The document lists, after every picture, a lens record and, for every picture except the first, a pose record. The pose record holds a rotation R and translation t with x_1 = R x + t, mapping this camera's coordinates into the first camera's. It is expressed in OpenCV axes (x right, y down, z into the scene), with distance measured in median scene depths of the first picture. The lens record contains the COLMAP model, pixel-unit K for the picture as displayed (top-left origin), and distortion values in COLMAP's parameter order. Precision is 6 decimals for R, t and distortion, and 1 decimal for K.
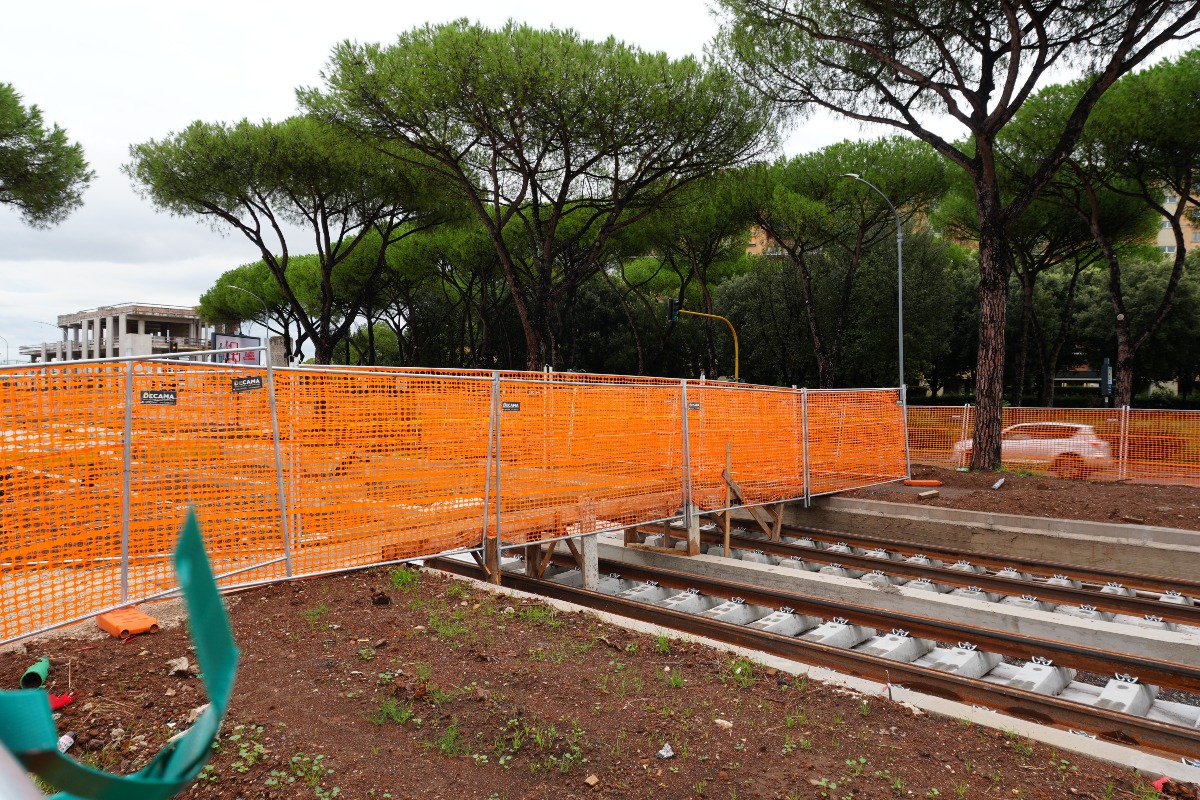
lens RADIAL K [[796.5, 0, 600.0], [0, 796.5, 400.0], [0, 0, 1]] dist [0.000380, -0.001088]
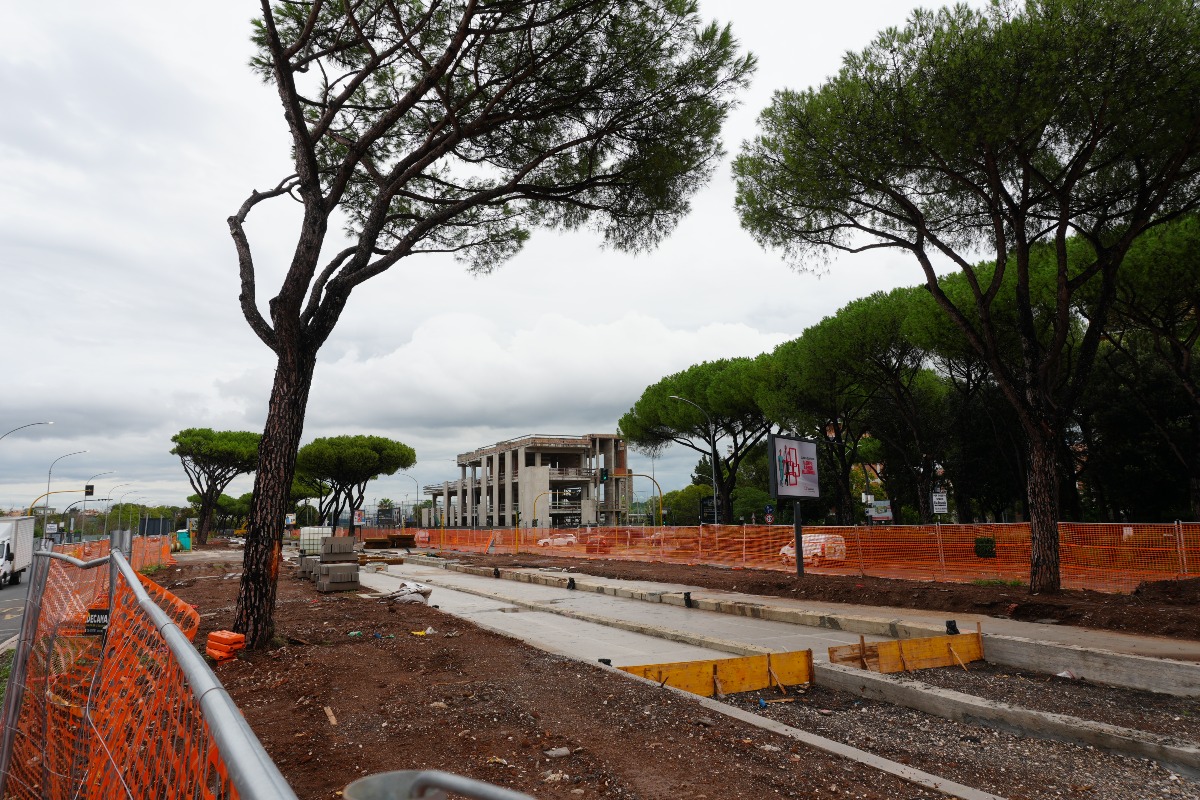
lens RADIAL K [[796.5, 0, 600.0], [0, 796.5, 400.0], [0, 0, 1]] dist [0.000380, -0.001088]
pose [[0.925343, -0.090163, -0.368254, -0.129293], [0.031884, 0.986376, -0.161385, -0.002637], [0.377788, 0.137595, 0.915611, 0.113834]]
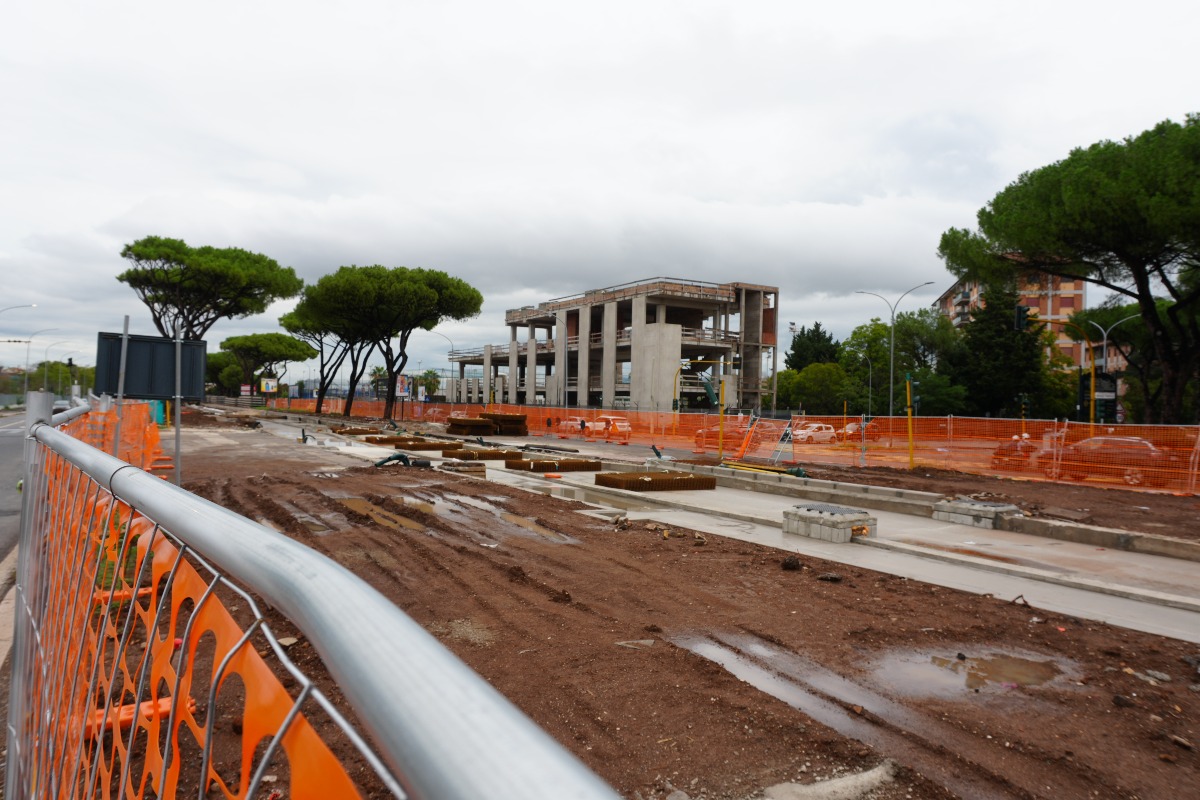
lens RADIAL K [[796.5, 0, 600.0], [0, 796.5, 400.0], [0, 0, 1]] dist [0.000380, -0.001088]
pose [[0.949732, 0.003926, -0.313038, -0.385158], [-0.008980, 0.999852, -0.014706, -0.006486], [0.312934, 0.016778, 0.949627, 0.310102]]
